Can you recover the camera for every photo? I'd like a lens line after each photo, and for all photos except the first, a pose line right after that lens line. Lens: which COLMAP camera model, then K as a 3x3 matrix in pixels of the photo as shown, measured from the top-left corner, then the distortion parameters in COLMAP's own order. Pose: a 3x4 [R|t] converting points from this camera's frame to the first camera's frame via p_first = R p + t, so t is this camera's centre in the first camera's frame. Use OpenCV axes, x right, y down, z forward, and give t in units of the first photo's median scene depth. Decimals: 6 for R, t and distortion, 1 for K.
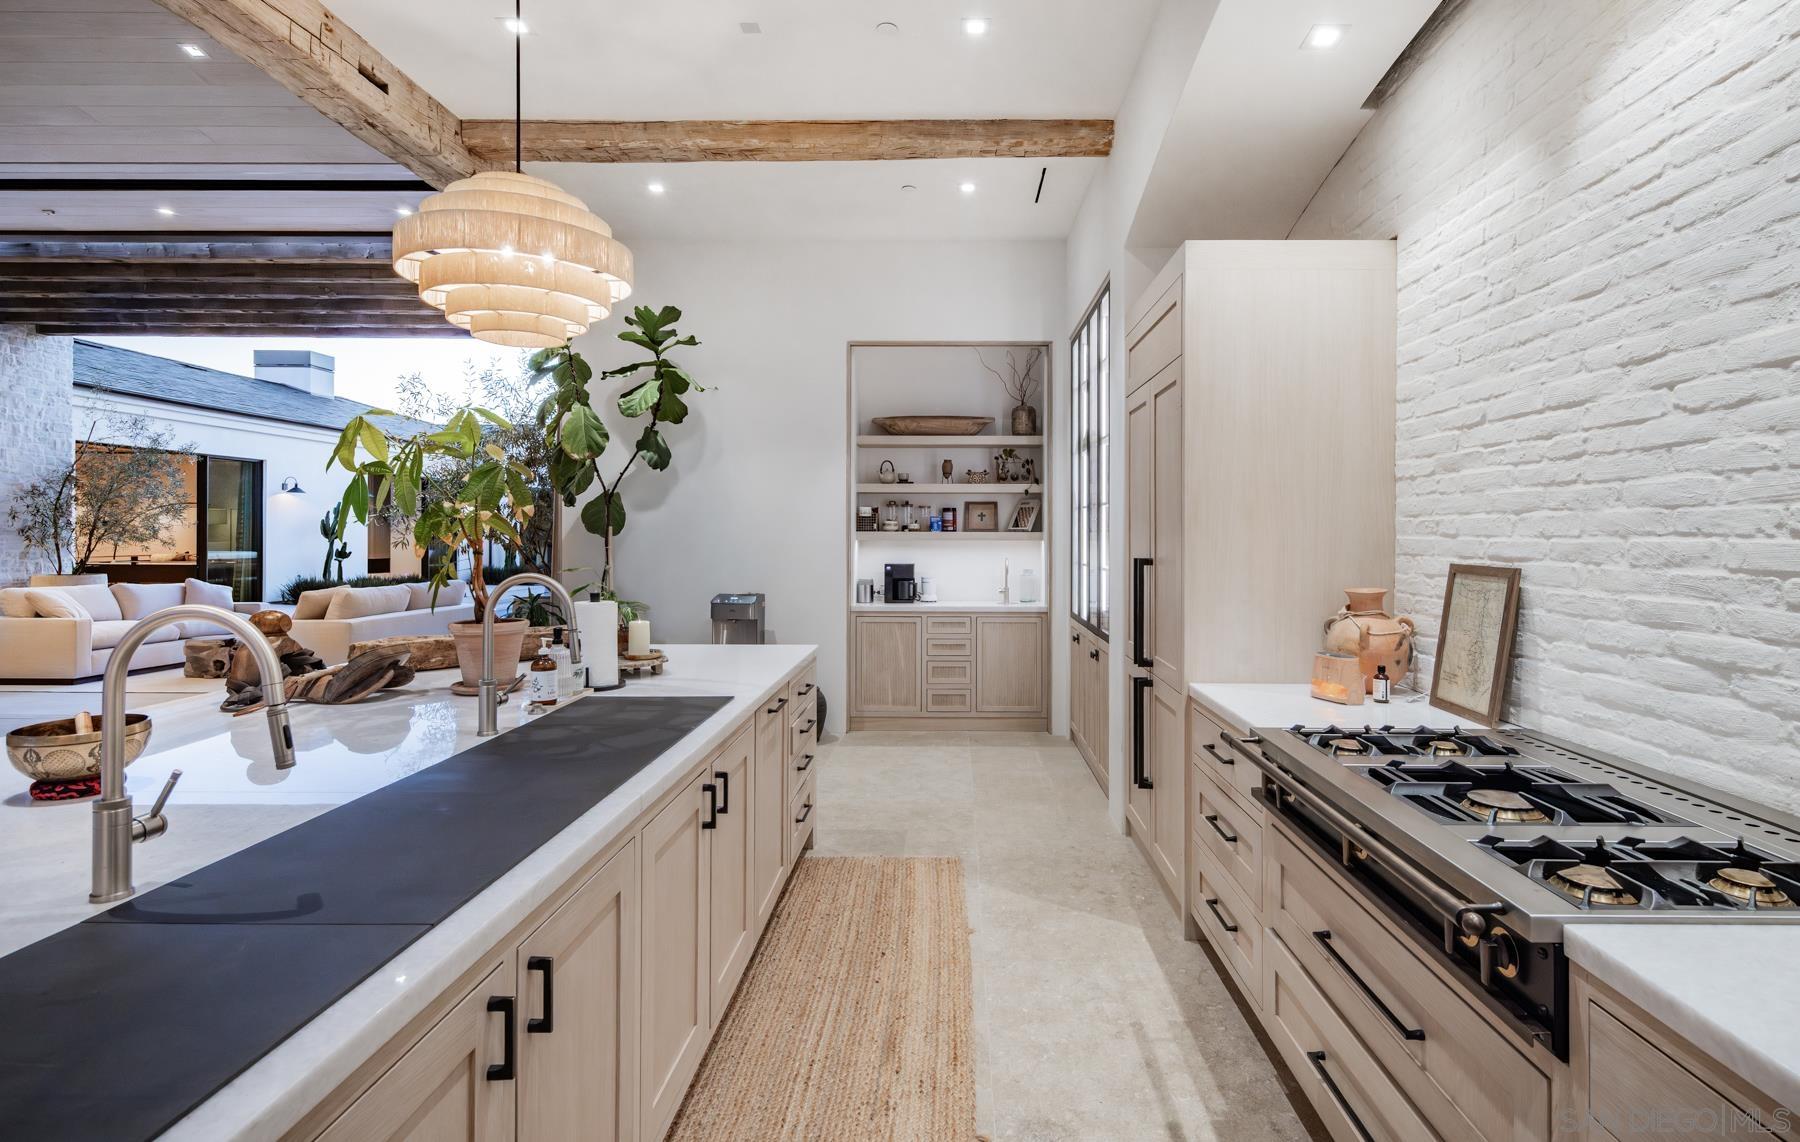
lens RADIAL K [[886.5, 0, 953.9], [0, 886.5, 533.0], [0, 0, 1]] dist [-0.001074, -0.000346]
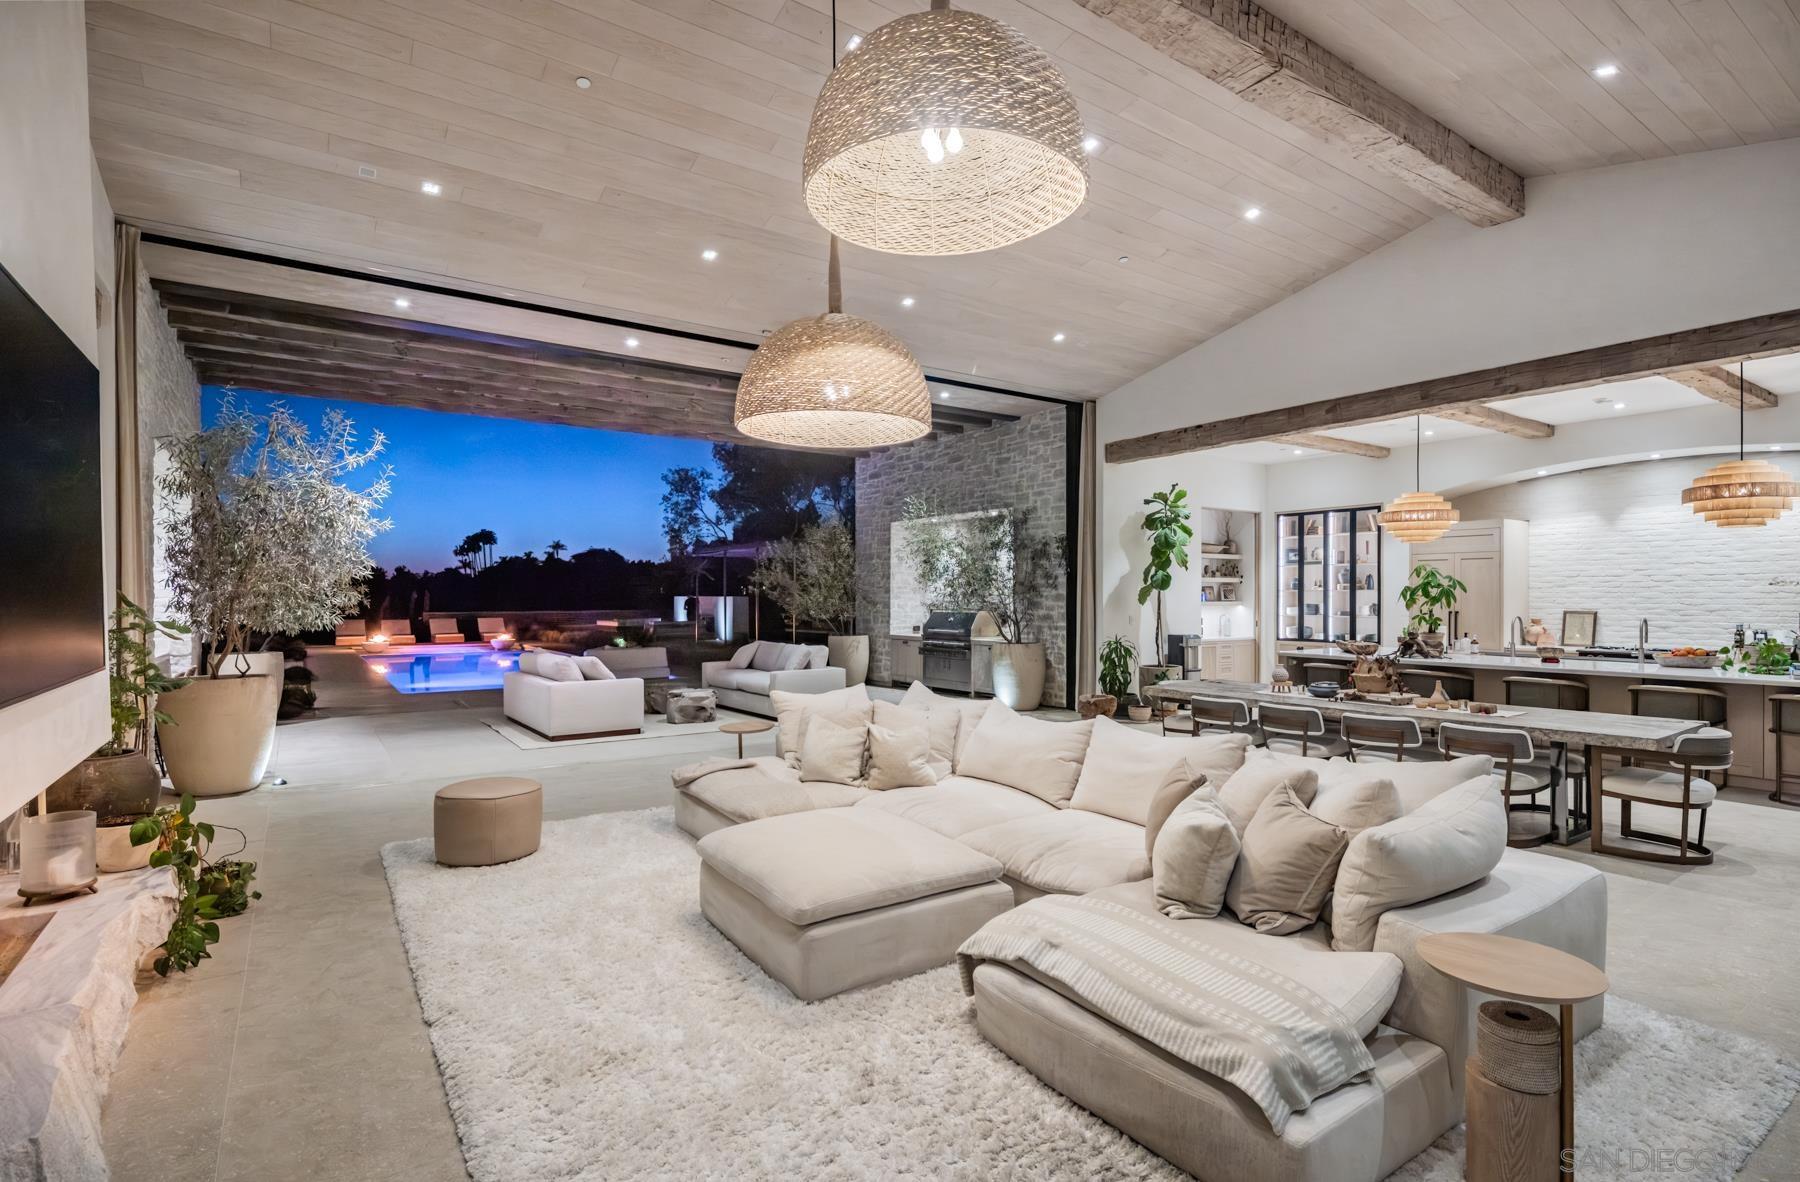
lens RADIAL K [[871.6, 0, 904.1], [0, 871.6, 607.5], [0, 0, 1]] dist [0.013046, -0.007762]
pose [[0.821044, -0.010730, 0.570765, -5.158042], [0.002752, 0.999886, 0.014839, -0.057390], [-0.570859, -0.010613, 0.820980, -0.679136]]
